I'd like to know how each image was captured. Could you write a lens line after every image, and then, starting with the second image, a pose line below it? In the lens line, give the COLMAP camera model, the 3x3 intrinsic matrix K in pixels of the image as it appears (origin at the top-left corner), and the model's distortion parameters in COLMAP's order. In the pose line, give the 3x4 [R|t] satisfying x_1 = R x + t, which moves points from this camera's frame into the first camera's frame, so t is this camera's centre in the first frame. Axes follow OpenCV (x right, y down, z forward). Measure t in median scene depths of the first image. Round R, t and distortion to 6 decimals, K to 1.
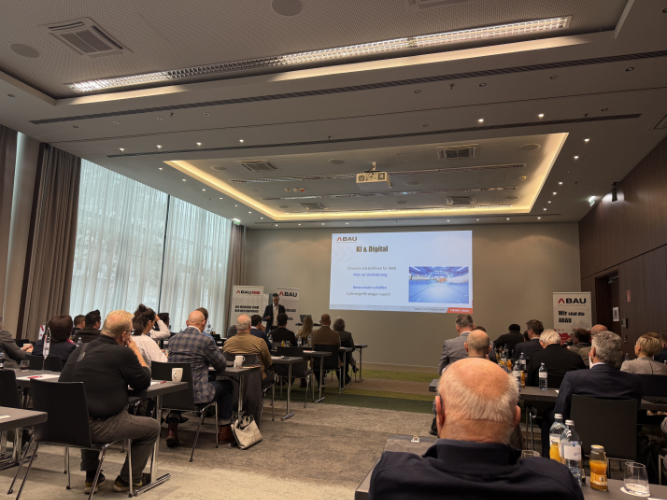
lens RADIAL K [[470.2, 0, 337.3], [0, 470.2, 250.6], [0, 0, 1]] dist [0.089683, -0.123838]
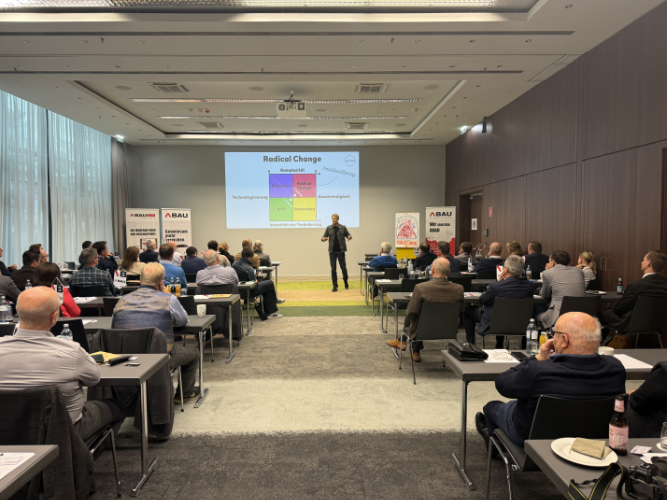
lens RADIAL K [[470.2, 0, 337.3], [0, 470.2, 250.6], [0, 0, 1]] dist [0.089683, -0.123838]
pose [[0.950874, -0.057293, 0.304231, -0.155942], [-0.003960, 0.980394, 0.197005, -0.047159], [-0.309554, -0.188532, 0.932004, -0.066790]]
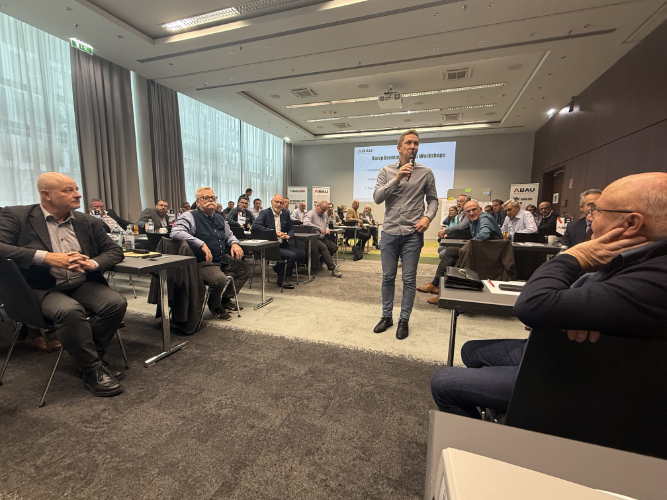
lens RADIAL K [[310.8, 0, 335.6], [0, 310.8, 251.1], [0, 0, 1]] dist [-0.000632, 0.000285]
pose [[0.998578, -0.013801, -0.051502, -0.036333], [0.027030, 0.963629, 0.265874, 0.022312], [0.045960, -0.266888, 0.962631, 0.028916]]
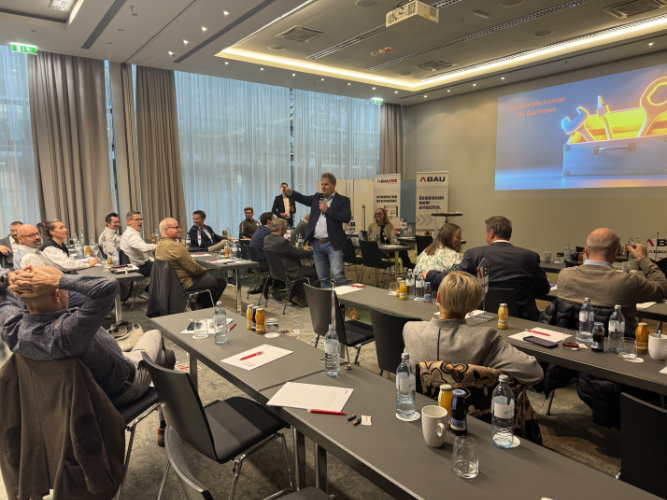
lens RADIAL K [[470.2, 0, 337.3], [0, 470.2, 250.6], [0, 0, 1]] dist [0.089683, -0.123838]
pose [[0.810891, 0.020230, -0.584848, 0.378247], [0.125353, 0.970200, 0.207361, 0.025735], [0.571614, -0.241459, 0.784190, 0.270910]]
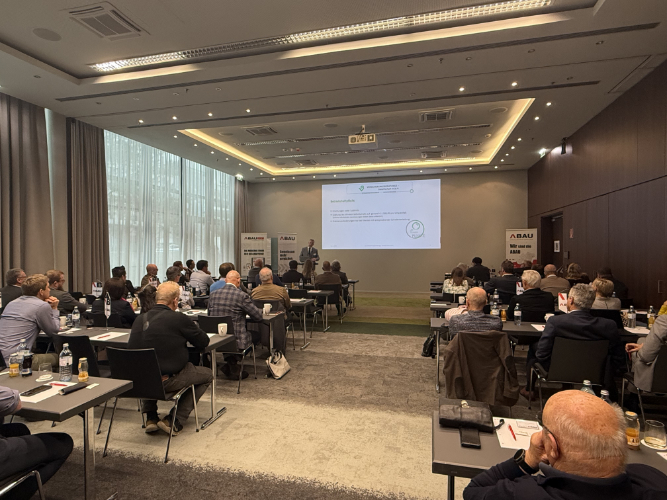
lens RADIAL K [[391.3, 0, 333.5], [0, 391.3, 250.0], [0, 0, 1]] dist [0.000570, 0.001467]
pose [[0.998535, -0.038958, 0.037557, -0.039030], [0.033012, 0.988485, 0.147675, -0.029359], [-0.042878, -0.146219, 0.988323, 0.020641]]
